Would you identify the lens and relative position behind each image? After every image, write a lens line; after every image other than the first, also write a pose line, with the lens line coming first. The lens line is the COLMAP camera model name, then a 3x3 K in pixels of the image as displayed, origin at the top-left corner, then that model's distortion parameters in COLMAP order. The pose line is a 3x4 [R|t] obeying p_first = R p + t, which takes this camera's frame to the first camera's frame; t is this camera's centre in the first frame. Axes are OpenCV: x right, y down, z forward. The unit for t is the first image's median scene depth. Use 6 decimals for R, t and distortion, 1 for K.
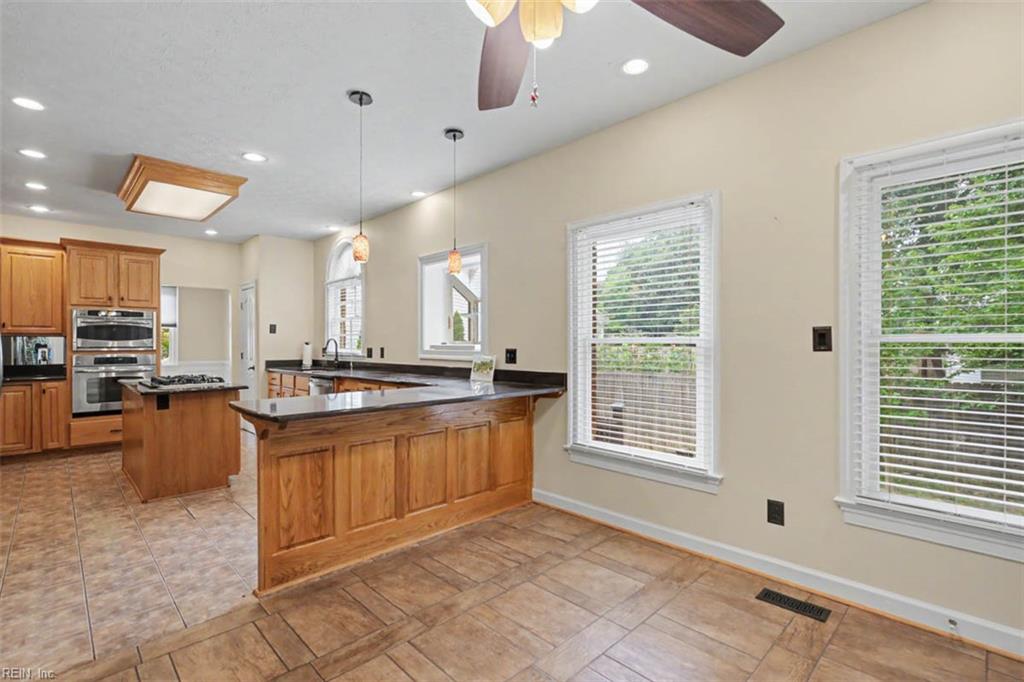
lens RADIAL K [[479.0, 0, 513.8], [0, 479.0, 344.2], [0, 0, 1]] dist [0.004122, -0.000329]
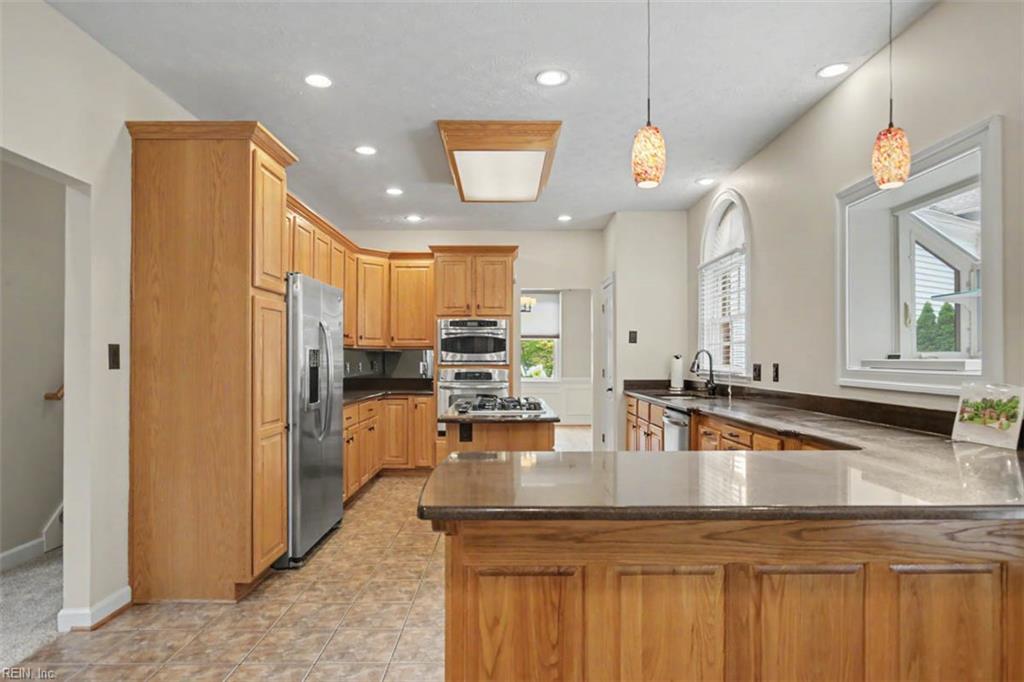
lens RADIAL K [[601.3, 0, 513.3], [0, 601.3, 354.3], [0, 0, 1]] dist [-0.006649, 0.001526]
pose [[0.727320, -0.002393, -0.686294, -0.005607], [-0.001920, 0.999983, -0.005521, 0.000114], [0.686296, 0.005333, 0.727303, 0.310599]]
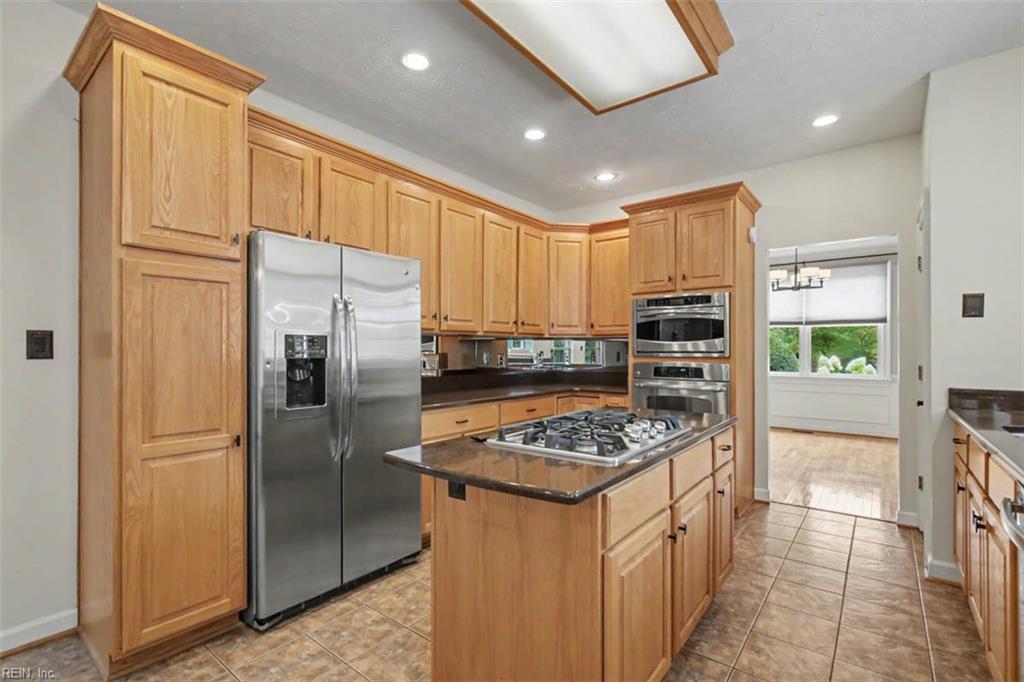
lens RADIAL K [[477.6, 0, 505.1], [0, 477.6, 349.1], [0, 0, 1]] dist [0.001170, 0.000274]
pose [[0.139003, 0.000000, -0.990292, -0.277981], [-0.001106, 0.999999, -0.000155, 0.004108], [0.990291, 0.001116, 0.139003, 0.889175]]
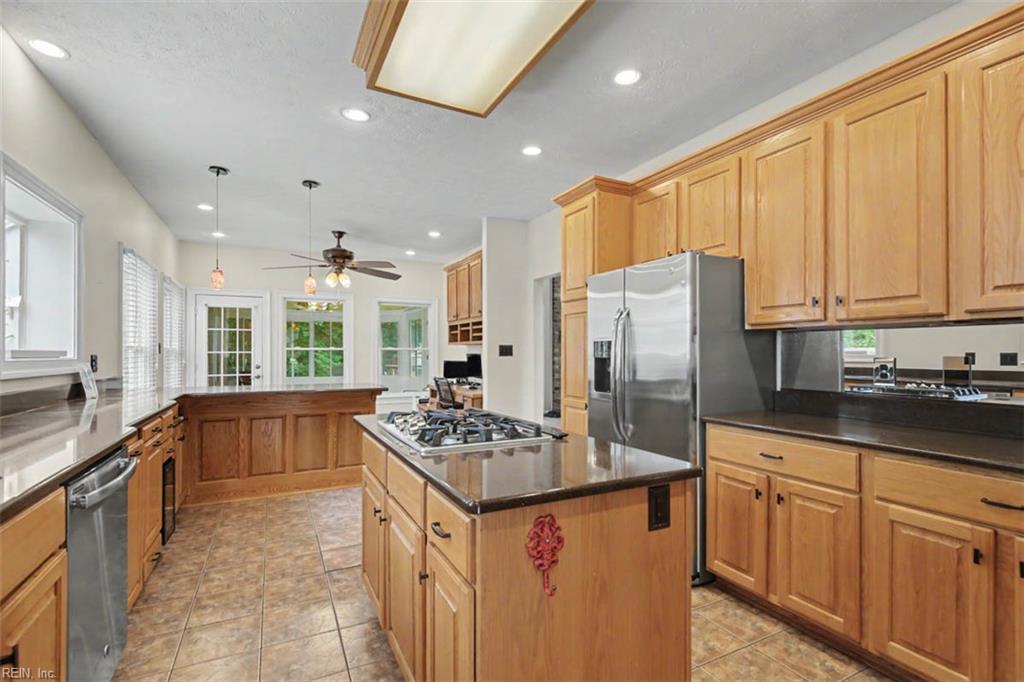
lens RADIAL K [[483.7, 0, 516.2], [0, 483.7, 347.7], [0, 0, 1]] dist [0.000515, 0.000240]
pose [[-0.955304, 0.009425, 0.295475, -0.910883], [0.009219, 0.999955, -0.002090, -0.000449], [-0.295481, 0.000727, -0.955348, 1.497853]]
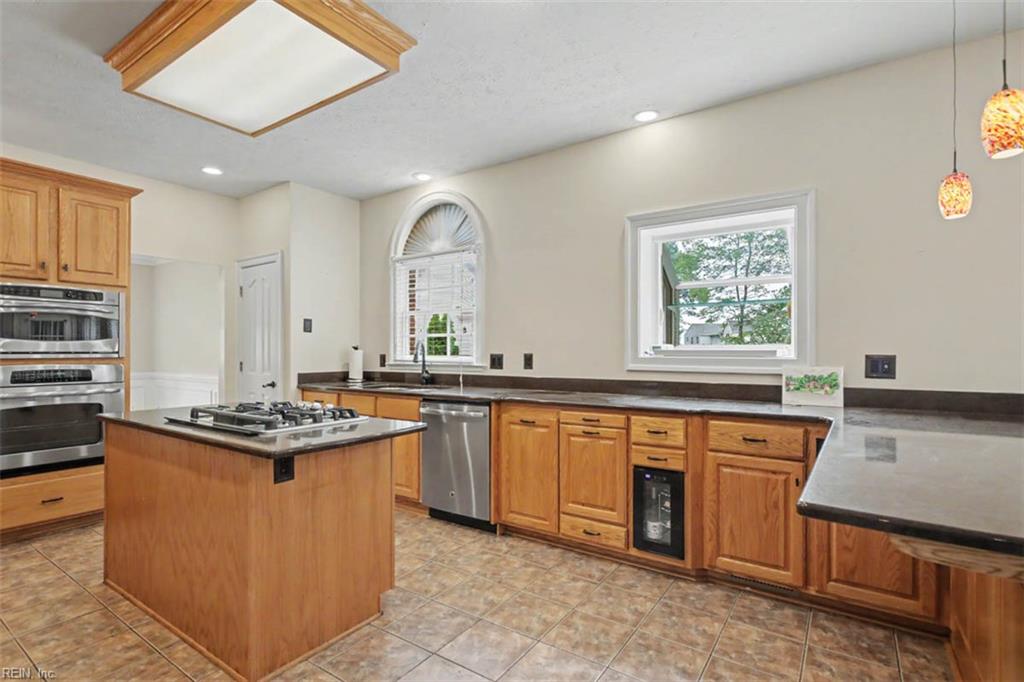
lens RADIAL K [[483.7, 0, 516.2], [0, 483.7, 347.7], [0, 0, 1]] dist [0.000515, 0.000240]
pose [[0.977211, 0.003976, 0.212233, -0.549713], [-0.002300, 0.999964, -0.008144, 0.005483], [-0.212257, 0.007470, 0.977185, 0.433596]]
